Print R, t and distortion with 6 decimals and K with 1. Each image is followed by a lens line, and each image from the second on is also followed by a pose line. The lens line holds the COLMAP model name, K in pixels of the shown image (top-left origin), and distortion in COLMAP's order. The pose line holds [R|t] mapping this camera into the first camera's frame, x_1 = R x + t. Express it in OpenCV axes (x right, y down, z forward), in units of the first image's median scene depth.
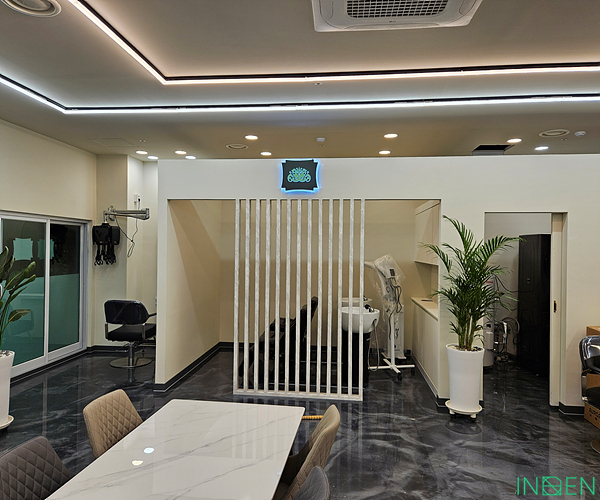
lens RADIAL K [[446.5, 0, 299.5], [0, 446.5, 249.4], [0, 0, 1]] dist [0.046630, -0.025479]
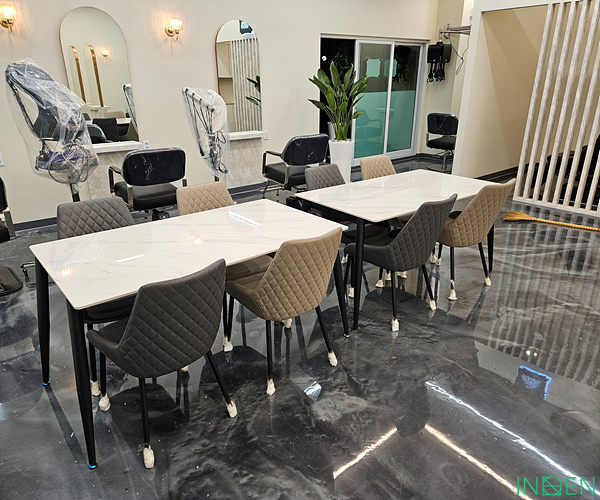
lens RADIAL K [[446.5, 0, 297.9], [0, 446.5, 255.7], [0, 0, 1]] dist [0.046630, -0.025479]
pose [[0.713935, 0.248794, -0.654522, 0.218841], [0.011625, 0.930407, 0.366343, 0.024844], [0.700116, -0.269154, 0.661358, -0.157659]]
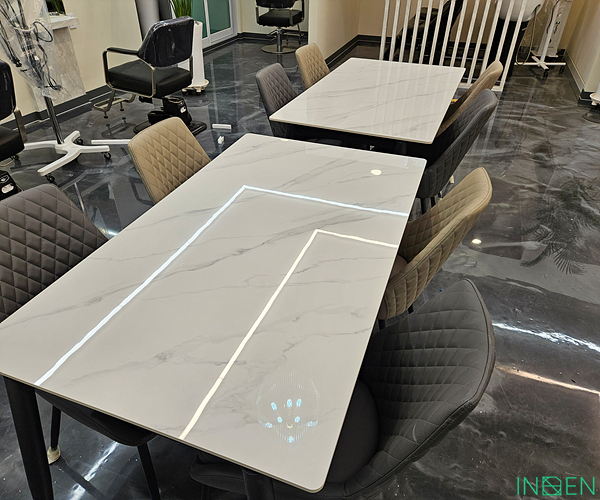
lens RADIAL K [[446.5, 0, 295.9], [0, 446.5, 252.9], [0, 0, 1]] dist [0.046630, -0.025479]
pose [[0.968561, 0.140476, -0.205320, -0.047731], [0.003812, 0.816839, 0.576853, 0.028095], [0.248747, -0.559500, 0.790623, -0.141271]]
